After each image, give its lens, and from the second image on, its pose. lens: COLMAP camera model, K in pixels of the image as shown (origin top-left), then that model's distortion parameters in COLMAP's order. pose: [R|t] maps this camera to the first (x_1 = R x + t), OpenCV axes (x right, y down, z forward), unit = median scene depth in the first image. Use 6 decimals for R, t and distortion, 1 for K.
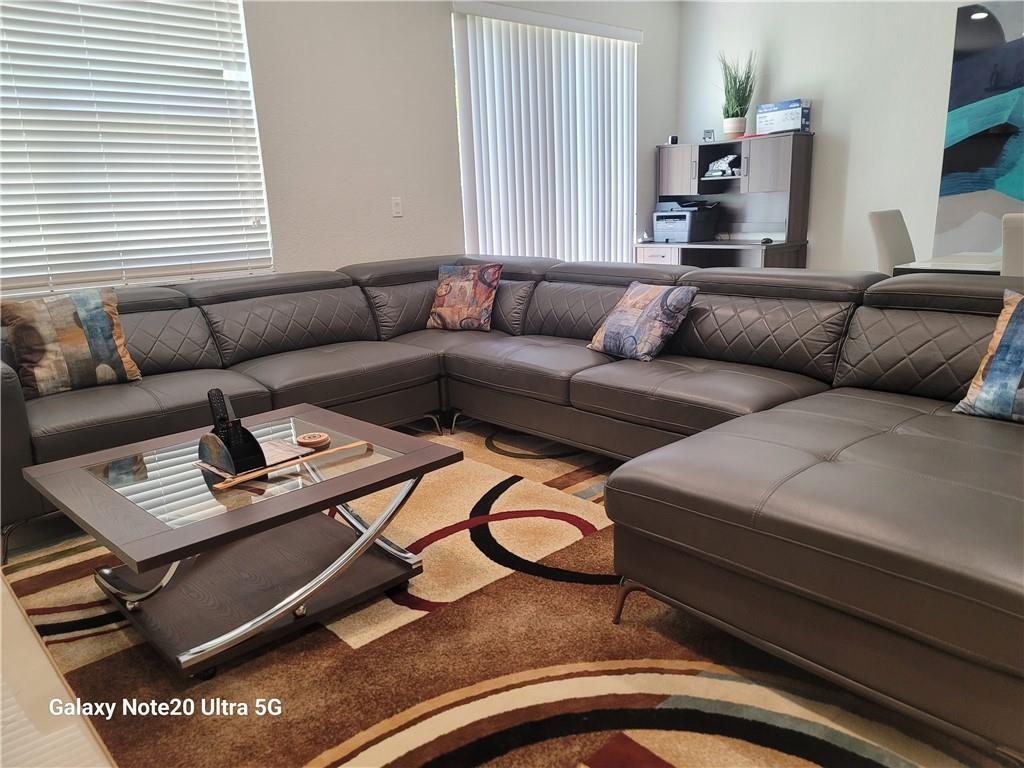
lens RADIAL K [[756.1, 0, 517.7], [0, 756.1, 386.0], [0, 0, 1]] dist [0.065875, -0.046896]
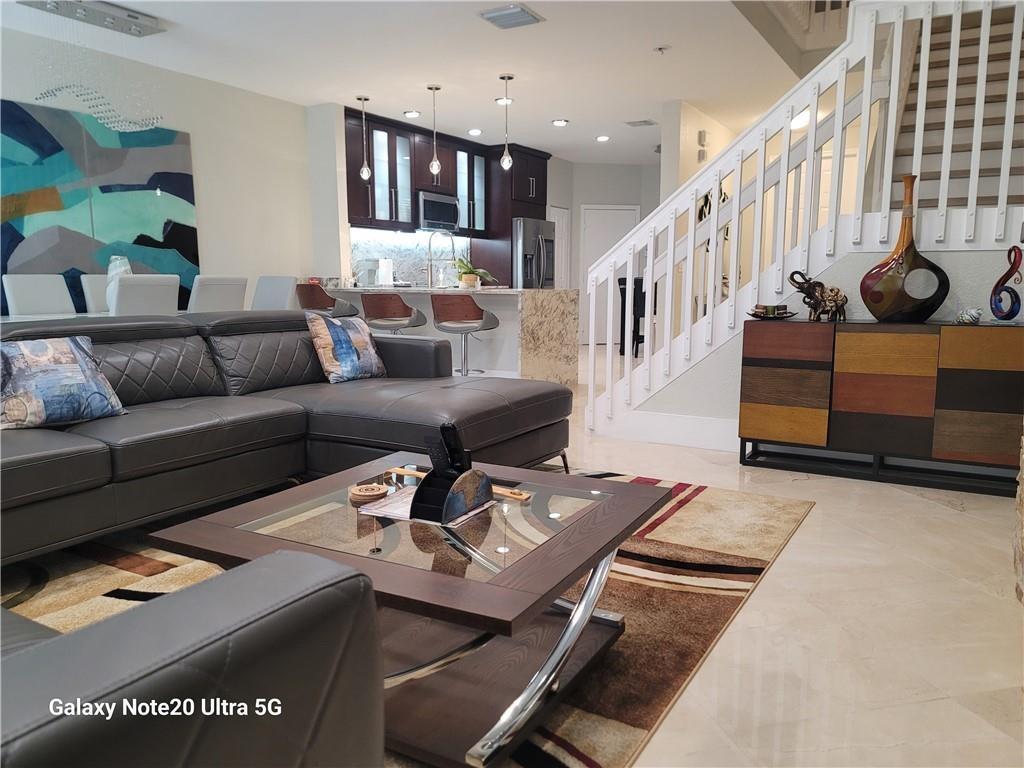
lens RADIAL K [[756.1, 0, 507.1], [0, 756.1, 389.4], [0, 0, 1]] dist [0.065875, -0.046896]
pose [[-0.273812, -0.106971, 0.955816, -0.553288], [0.238686, 0.955149, 0.175272, -0.075731], [-0.931695, 0.276131, -0.235998, 0.518195]]
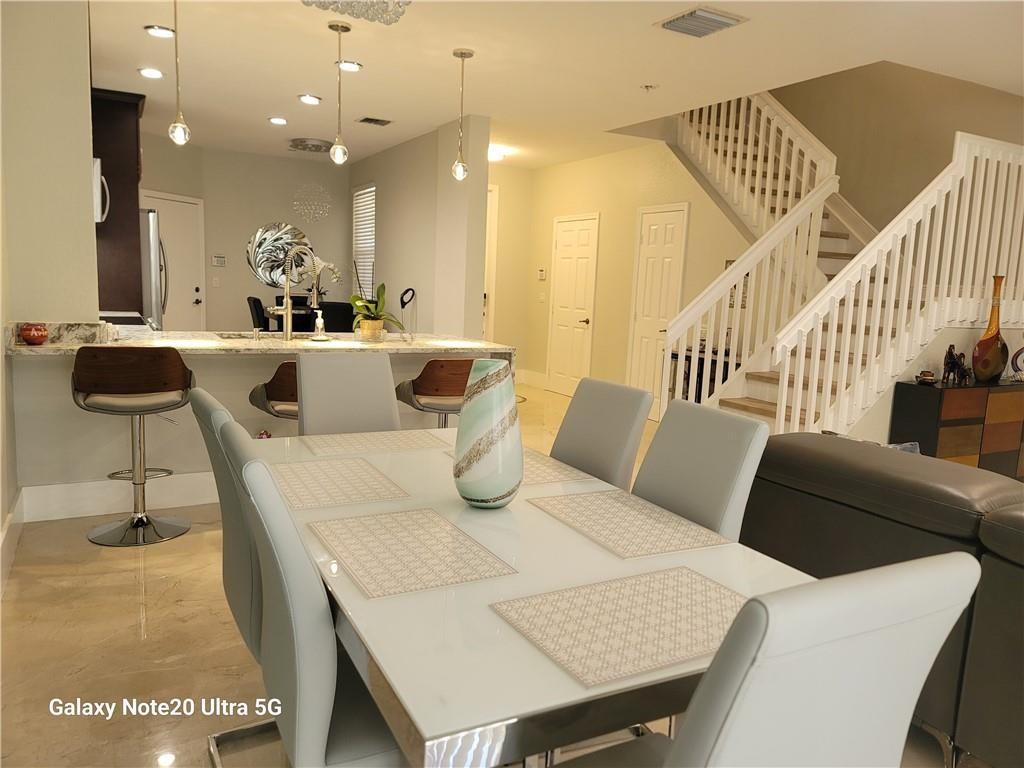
lens RADIAL K [[756.1, 0, 521.7], [0, 756.1, 387.3], [0, 0, 1]] dist [0.065875, -0.046896]
pose [[-0.968321, -0.044015, 0.245798, 0.468828], [0.048470, 0.932490, 0.357928, -0.316977], [-0.244958, 0.358503, -0.900817, 1.067066]]
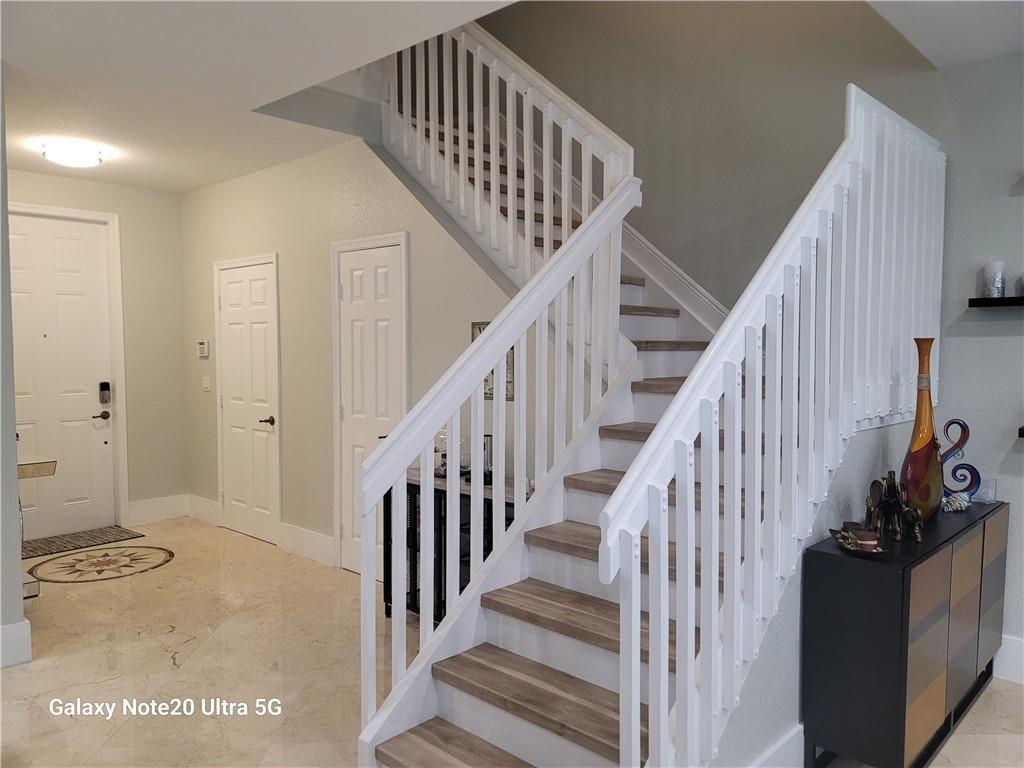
lens RADIAL K [[756.1, 0, 533.7], [0, 756.1, 385.5], [0, 0, 1]] dist [0.065875, -0.046896]
pose [[-0.996113, 0.036459, -0.080179, 0.461543], [0.011275, 0.955599, 0.294454, -0.200435], [0.087355, 0.292406, -0.952296, 0.480193]]
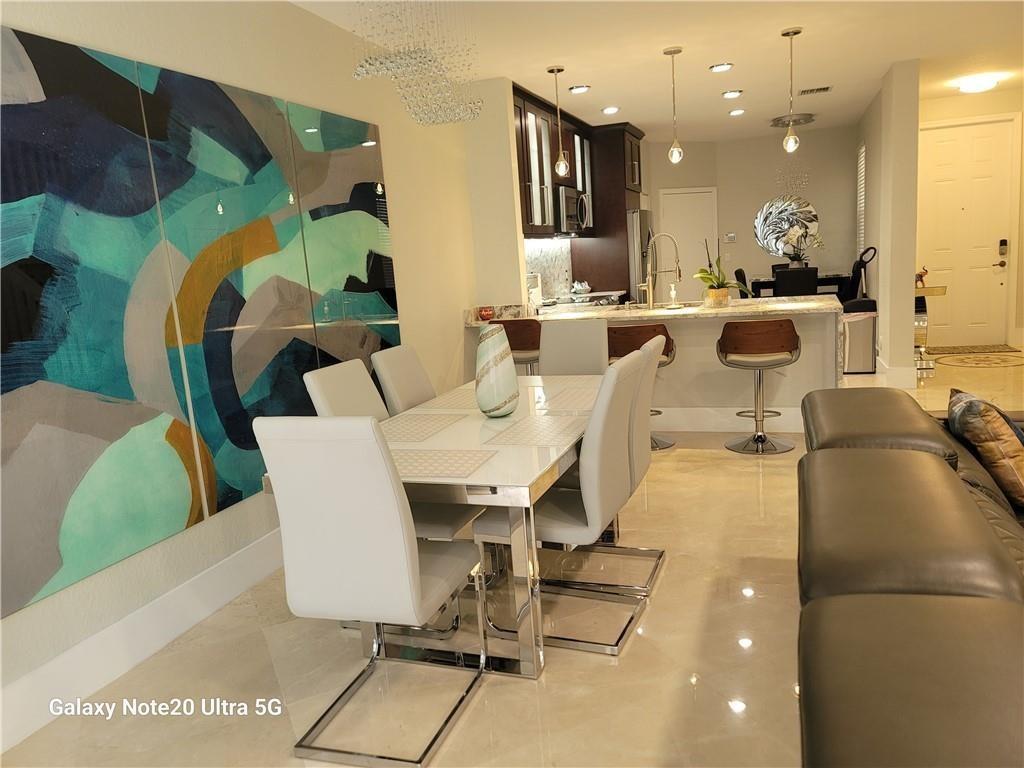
lens RADIAL K [[756.1, 0, 515.4], [0, 756.1, 386.6], [0, 0, 1]] dist [0.065875, -0.046896]
pose [[-0.465332, -0.086139, 0.880935, 0.010035], [0.295389, 0.923085, 0.246293, -0.291130], [-0.834393, 0.374826, -0.404097, 0.968087]]
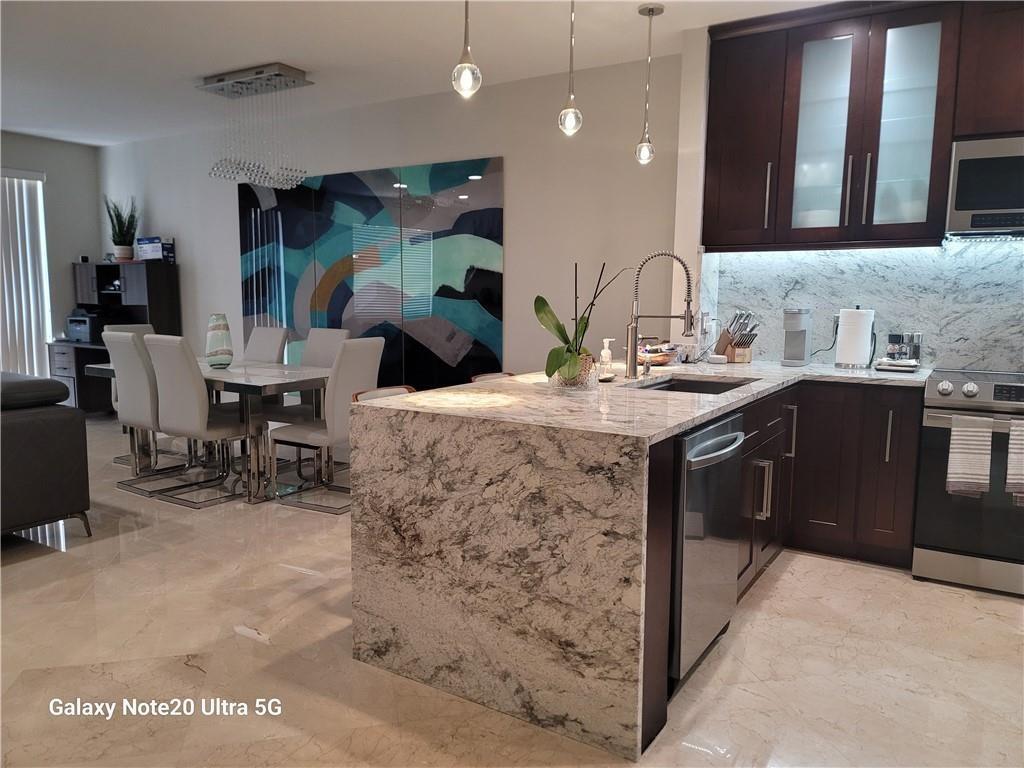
lens RADIAL K [[756.1, 0, 509.5], [0, 756.1, 393.8], [0, 0, 1]] dist [0.065875, -0.046896]
pose [[0.965105, 0.007626, 0.261753, 0.697333], [0.022329, 0.993539, -0.111274, 0.053791], [-0.260910, 0.113236, 0.958699, -0.421641]]
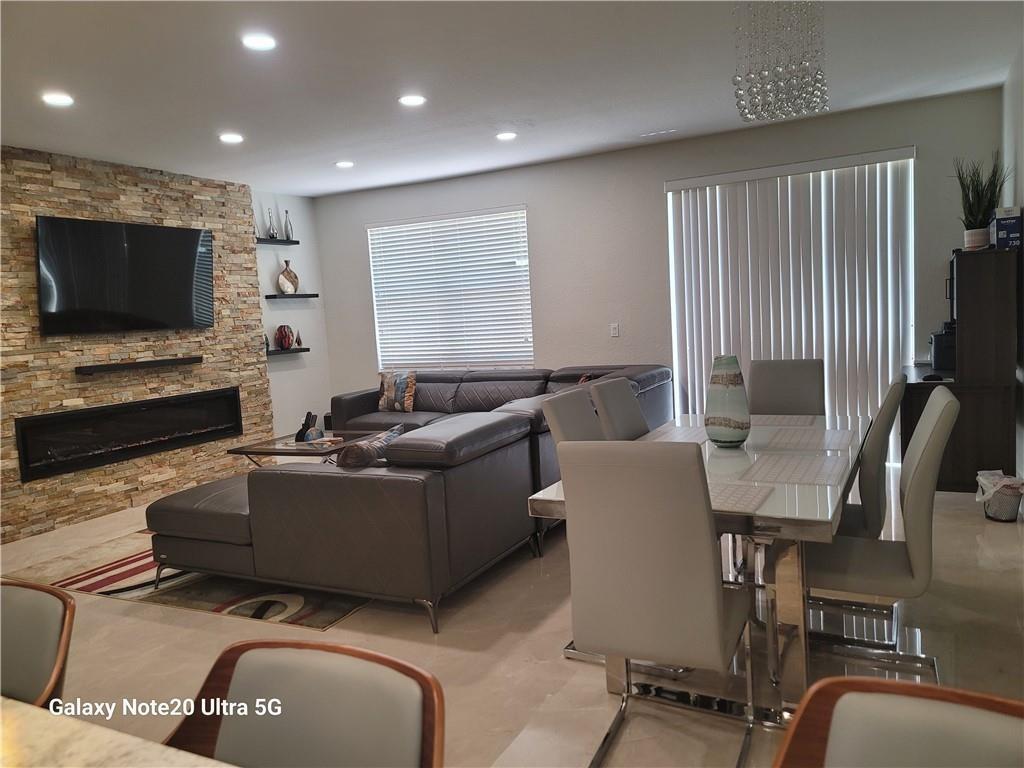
lens RADIAL K [[756.1, 0, 514.0], [0, 756.1, 379.9], [0, 0, 1]] dist [0.065875, -0.046896]
pose [[0.340431, 0.099894, -0.934948, 1.128615], [-0.176519, 0.983451, 0.040803, -0.164269], [0.923552, 0.151146, 0.352430, 0.316986]]
